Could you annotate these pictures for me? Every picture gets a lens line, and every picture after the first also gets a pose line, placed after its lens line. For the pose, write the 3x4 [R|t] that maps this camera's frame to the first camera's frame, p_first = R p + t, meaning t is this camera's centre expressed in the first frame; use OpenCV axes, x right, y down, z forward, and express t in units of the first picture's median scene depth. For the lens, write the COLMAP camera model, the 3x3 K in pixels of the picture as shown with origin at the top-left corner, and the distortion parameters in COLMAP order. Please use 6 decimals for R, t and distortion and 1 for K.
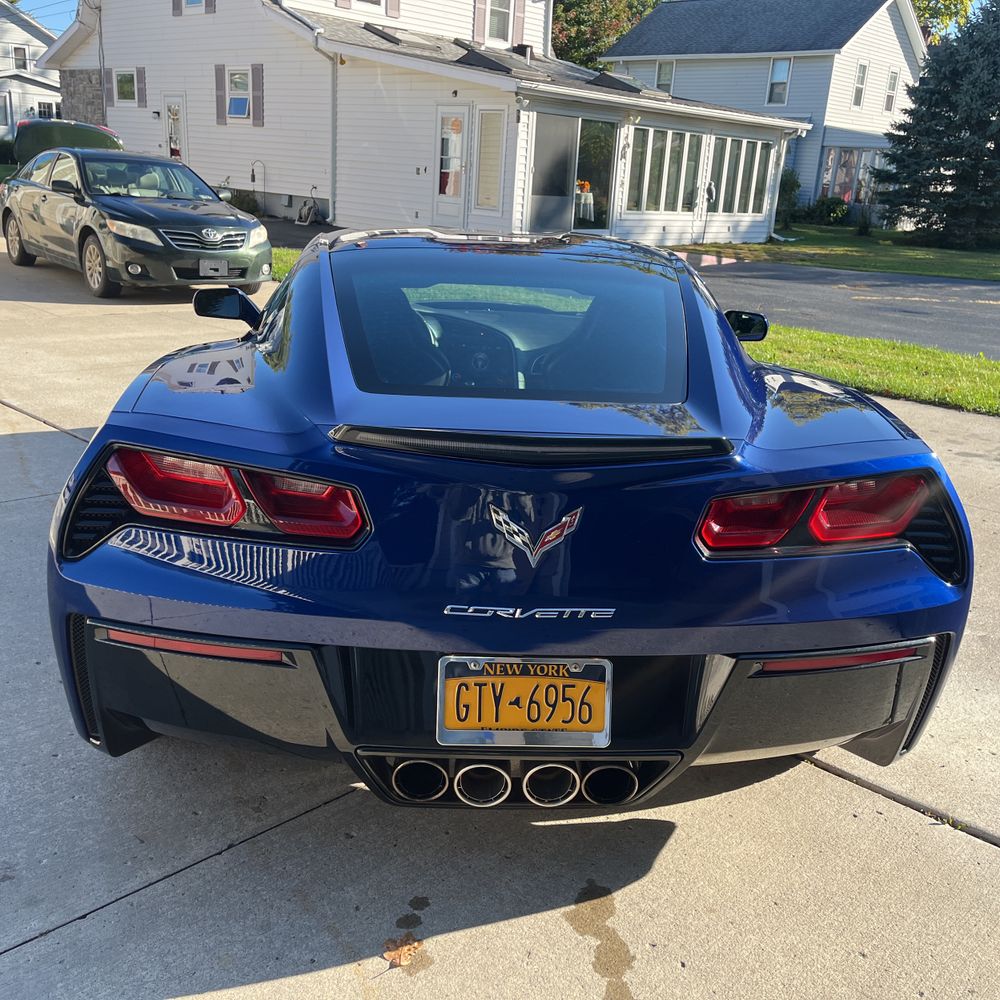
lens RADIAL K [[1023.5, 0, 500.4], [0, 1023.5, 494.7], [0, 0, 1]] dist [0.030820, -0.015496]
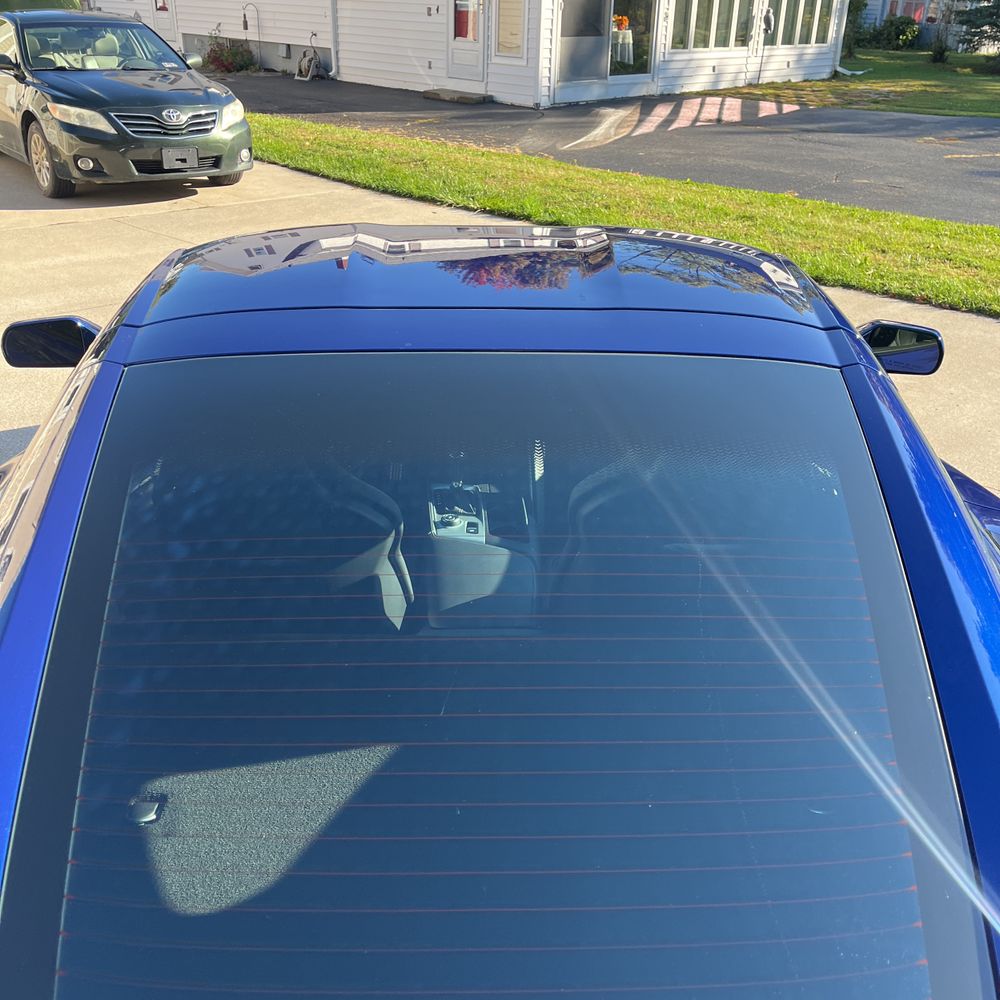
lens RADIAL K [[1005.0, 0, 499.1], [0, 1005.0, 505.5], [0, 0, 1]] dist [0.131540, -0.196395]
pose [[0.998943, -0.021755, -0.040483, 0.004820], [0.027882, 0.987118, 0.157548, -0.039324], [0.036534, -0.158510, 0.986681, 0.084619]]
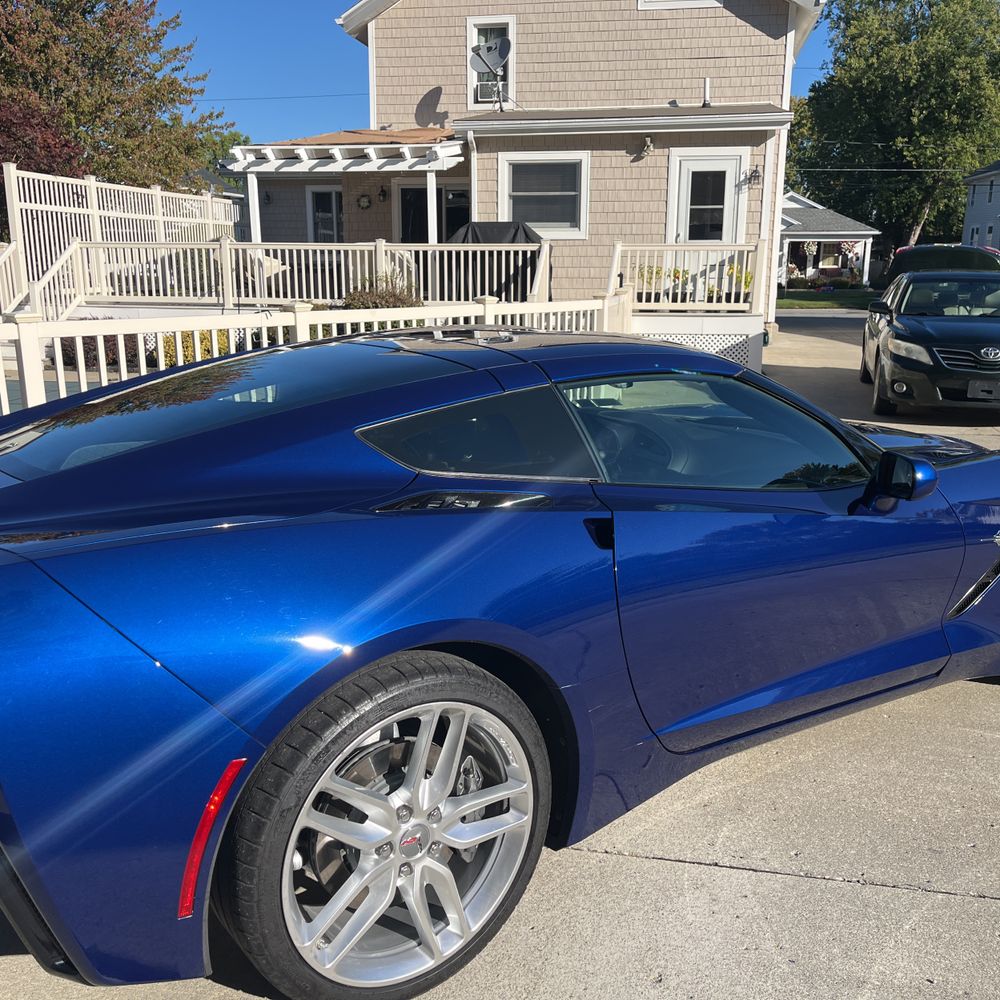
lens RADIAL K [[1008.0, 0, 488.5], [0, 1008.0, 498.5], [0, 0, 1]] dist [0.051220, -0.042409]
pose [[0.541498, 0.136265, -0.829585, 0.145011], [-0.229167, 0.973333, 0.010291, -0.021513], [0.808865, 0.184541, 0.558285, 0.095651]]
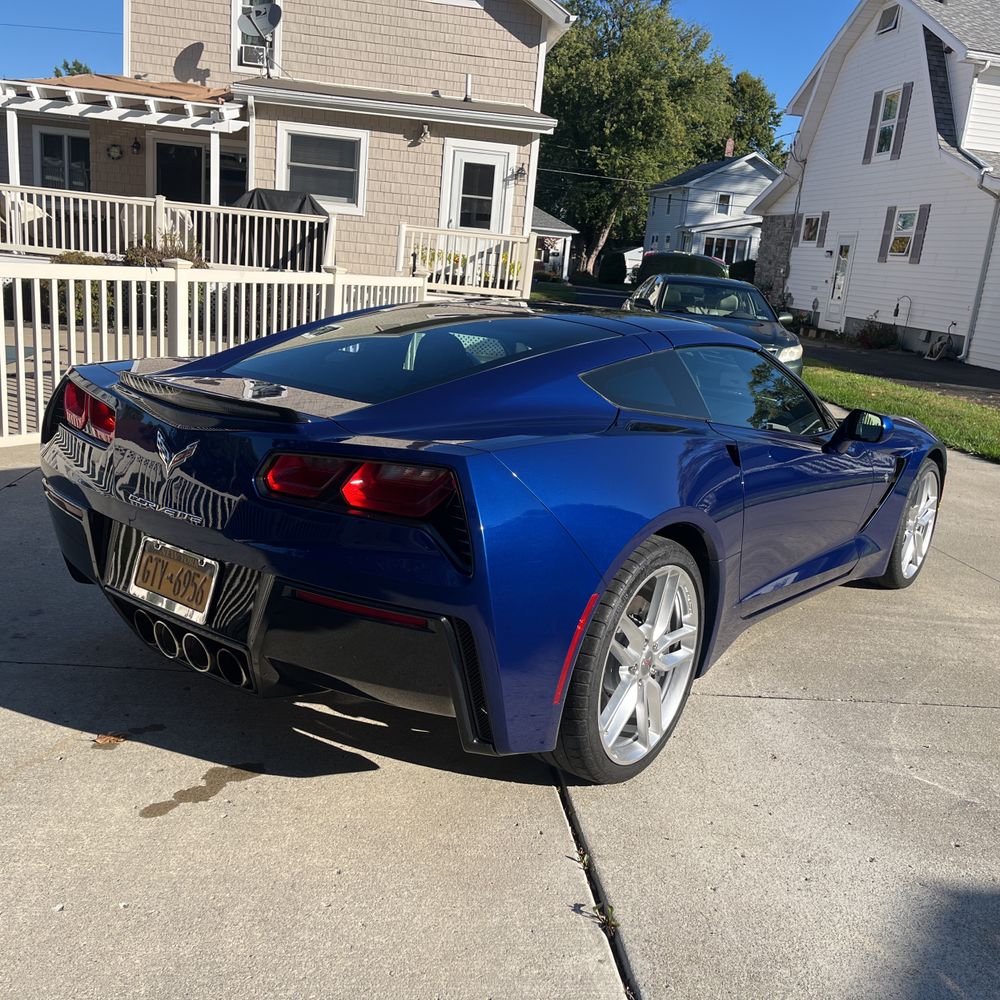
lens RADIAL K [[1008.0, 0, 488.5], [0, 1008.0, 498.5], [0, 0, 1]] dist [0.051220, -0.042409]
pose [[0.762248, 0.162301, -0.626607, 0.129694], [-0.238745, 0.970295, -0.039105, 0.004817], [0.601647, 0.179407, 0.778353, 0.016231]]
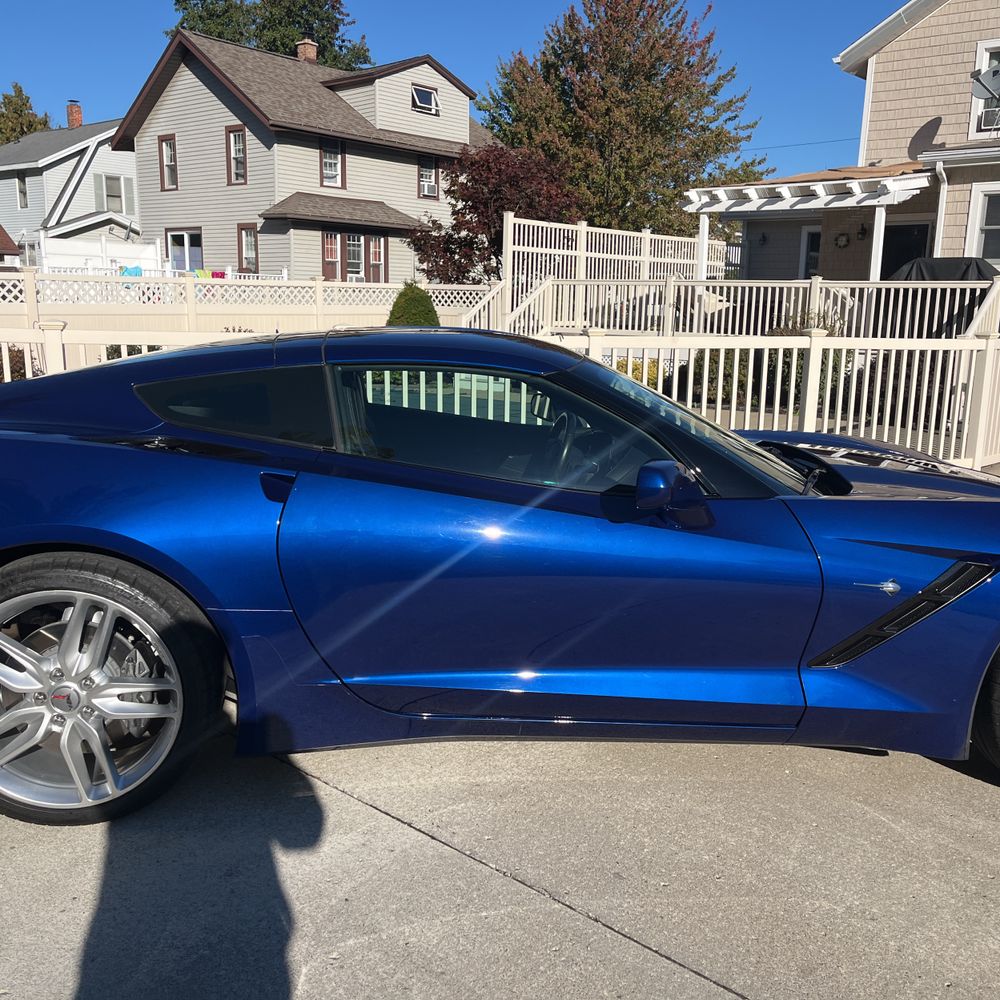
lens RADIAL K [[1002.9, 0, 505.6], [0, 1002.9, 501.8], [0, 0, 1]] dist [0.047987, -0.039881]
pose [[0.050229, 0.141636, -0.988644, 0.192669], [-0.323868, 0.938711, 0.118028, -0.044388], [0.944768, 0.314262, 0.093022, 0.193405]]
